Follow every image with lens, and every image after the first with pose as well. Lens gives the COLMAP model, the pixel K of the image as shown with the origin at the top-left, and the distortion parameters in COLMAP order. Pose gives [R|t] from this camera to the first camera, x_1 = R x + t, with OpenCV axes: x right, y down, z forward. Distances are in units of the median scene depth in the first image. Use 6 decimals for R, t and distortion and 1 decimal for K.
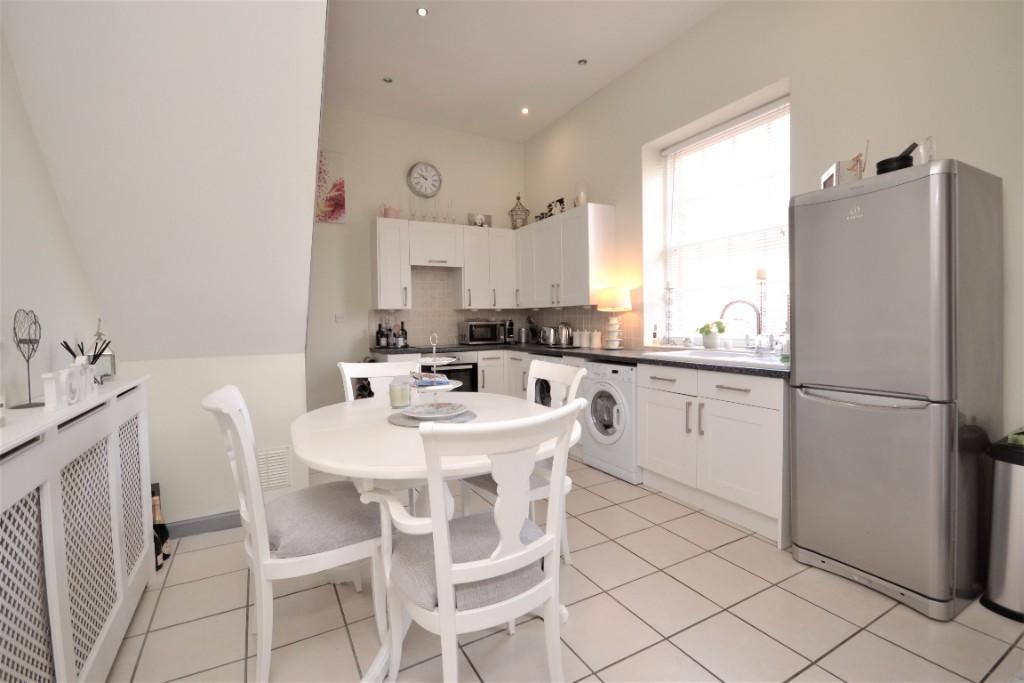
lens RADIAL K [[453.3, 0, 512.0], [0, 453.3, 341.5], [0, 0, 1]] dist [-0.001399, -0.000034]
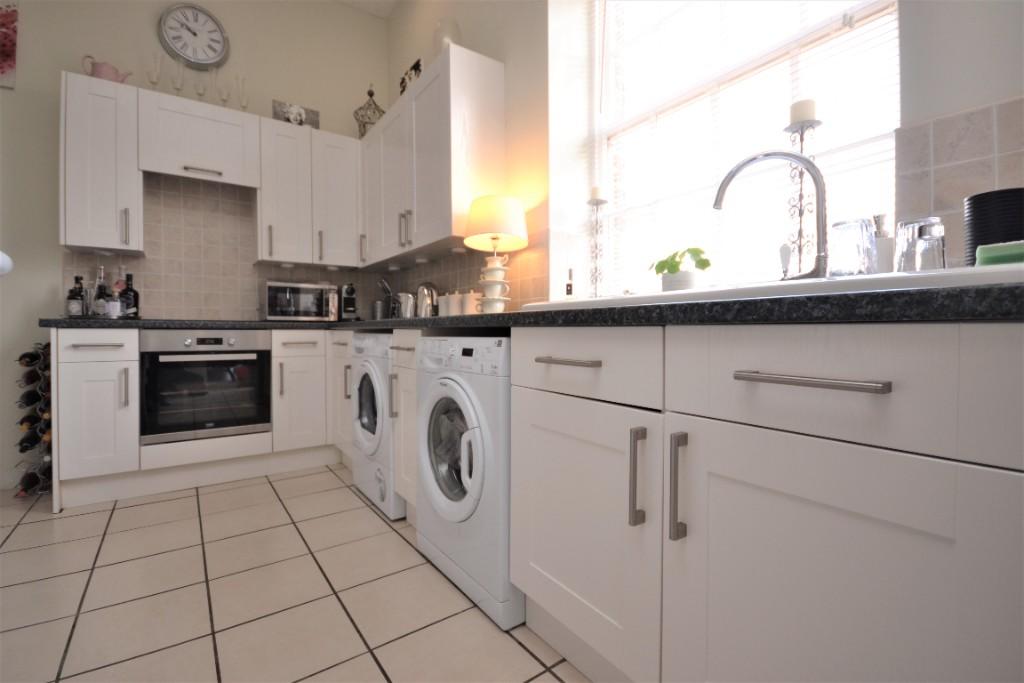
lens RADIAL K [[445.8, 0, 512.0], [0, 445.8, 341.5], [0, 0, 1]] dist [0.001148, 0.000012]
pose [[0.993061, 0.009908, 0.117181, 0.174281], [-0.006986, 0.999655, -0.025316, 0.053240], [-0.117391, 0.024321, 0.992788, 0.460942]]
